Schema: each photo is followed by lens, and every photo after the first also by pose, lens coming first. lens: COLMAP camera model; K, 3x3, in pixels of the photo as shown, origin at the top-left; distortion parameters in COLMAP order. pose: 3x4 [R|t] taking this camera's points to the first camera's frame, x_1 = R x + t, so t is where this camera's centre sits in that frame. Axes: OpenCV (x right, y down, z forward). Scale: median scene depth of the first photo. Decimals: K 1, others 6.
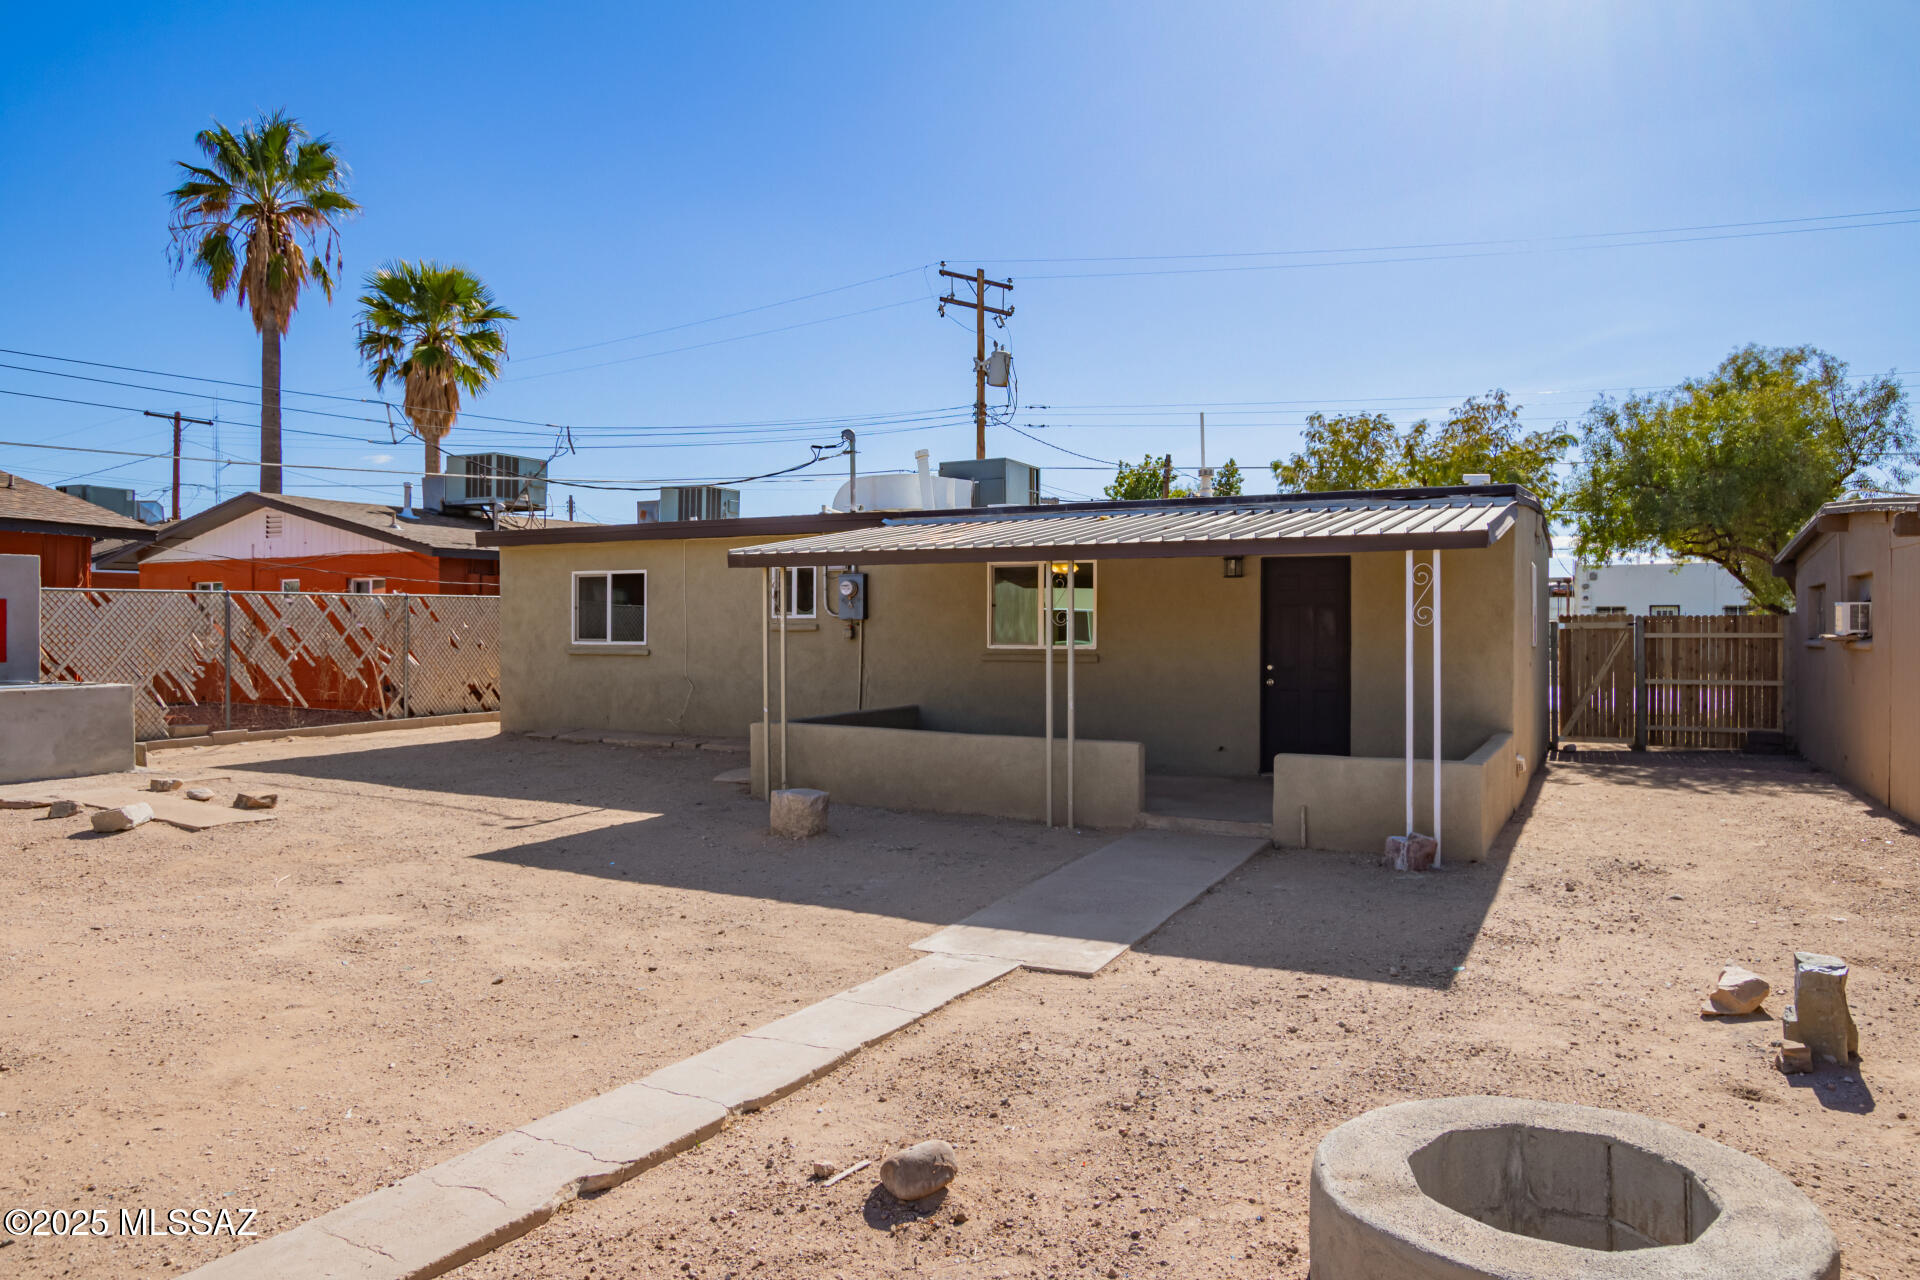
lens RADIAL K [[1200.6, 0, 960.8], [0, 1200.6, 628.6], [0, 0, 1]] dist [-0.001672, 0.000476]
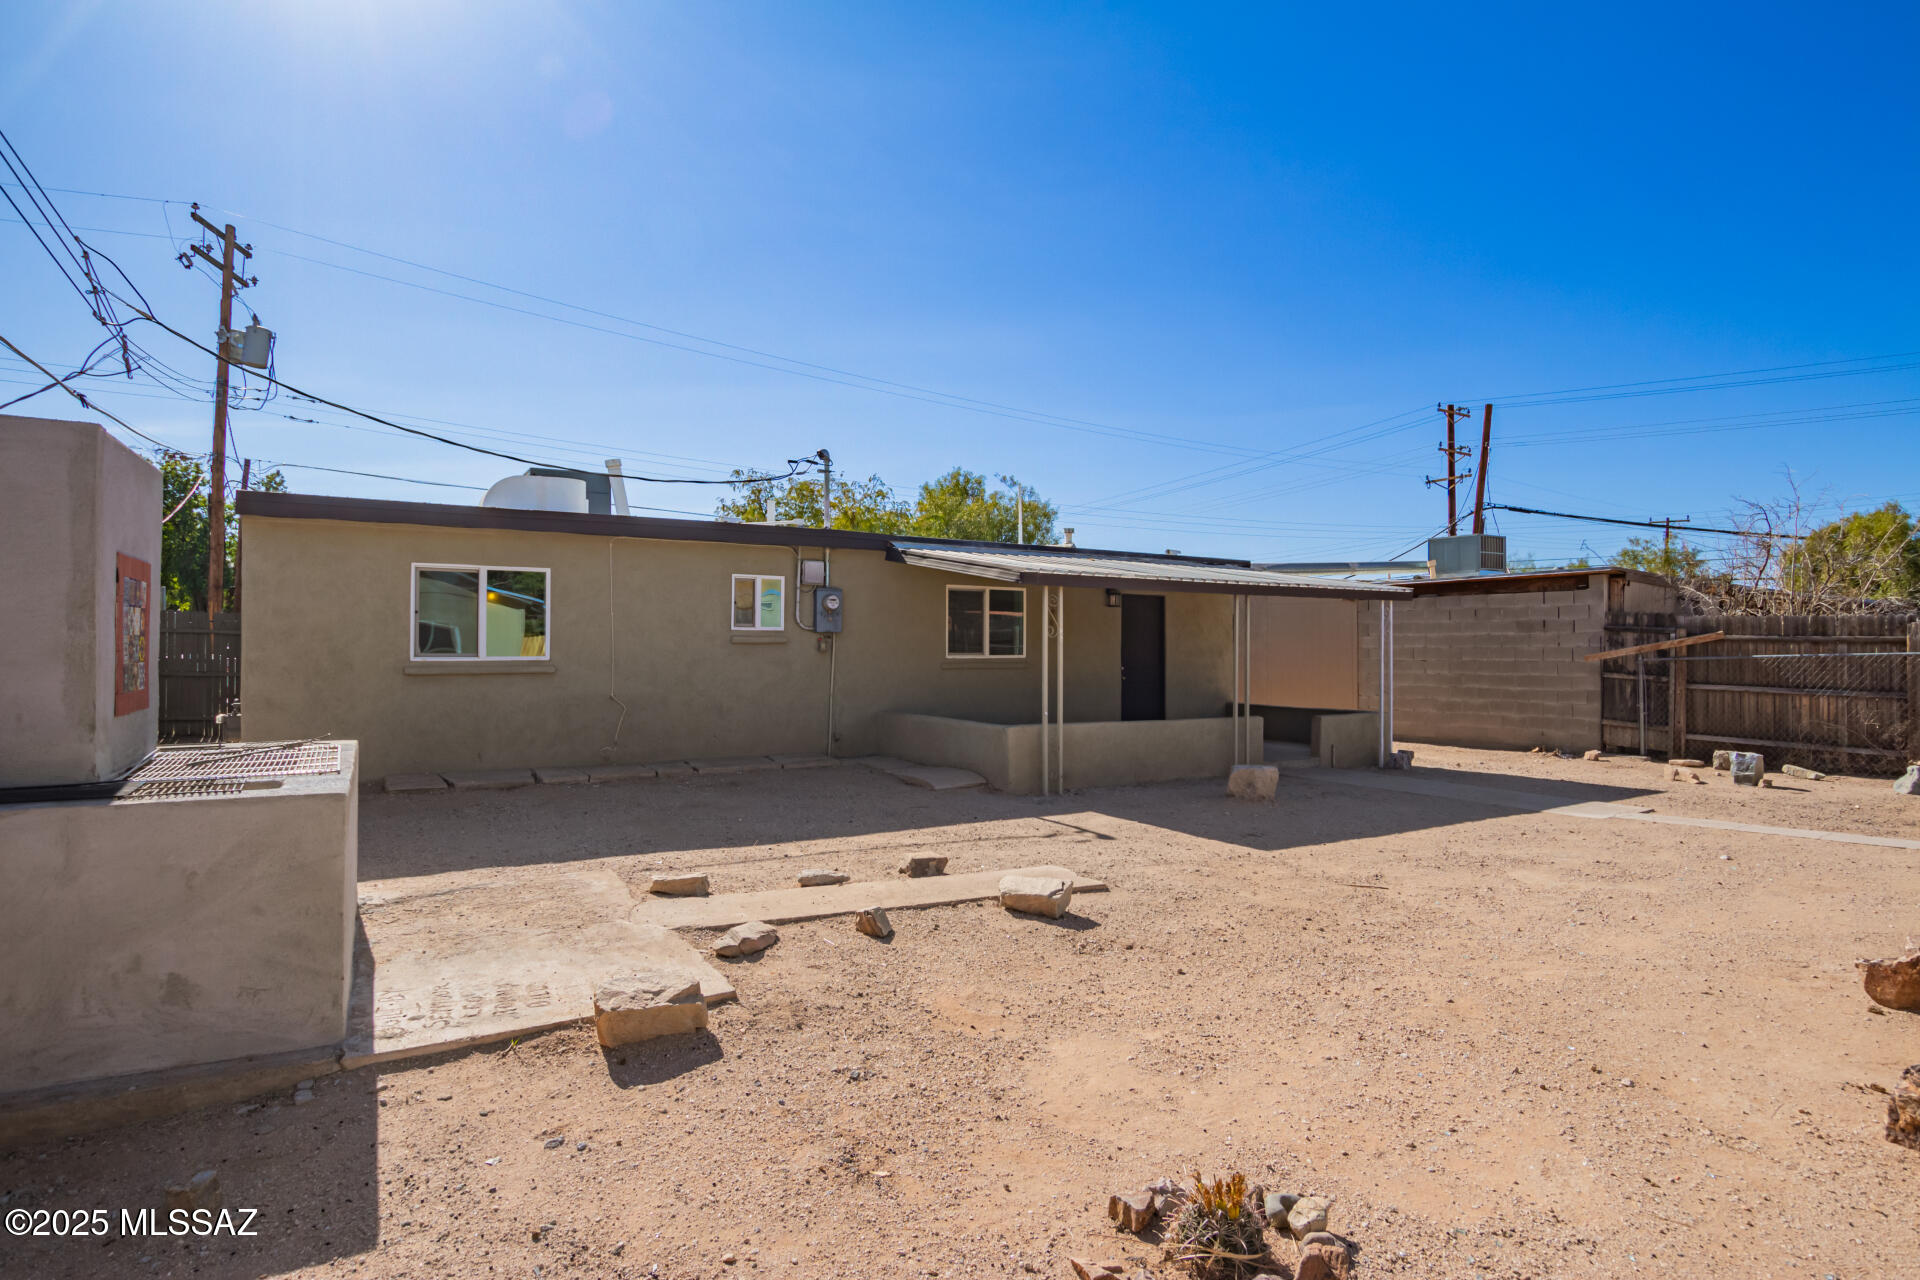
lens RADIAL K [[948.3, 0, 961.1], [0, 948.3, 641.6], [0, 0, 1]] dist [-0.001852, -0.000034]
pose [[0.528052, -0.002109, 0.849210, -0.715772], [-0.002145, 0.999990, 0.003817, -0.002275], [-0.849210, -0.003837, 0.528042, 0.450339]]
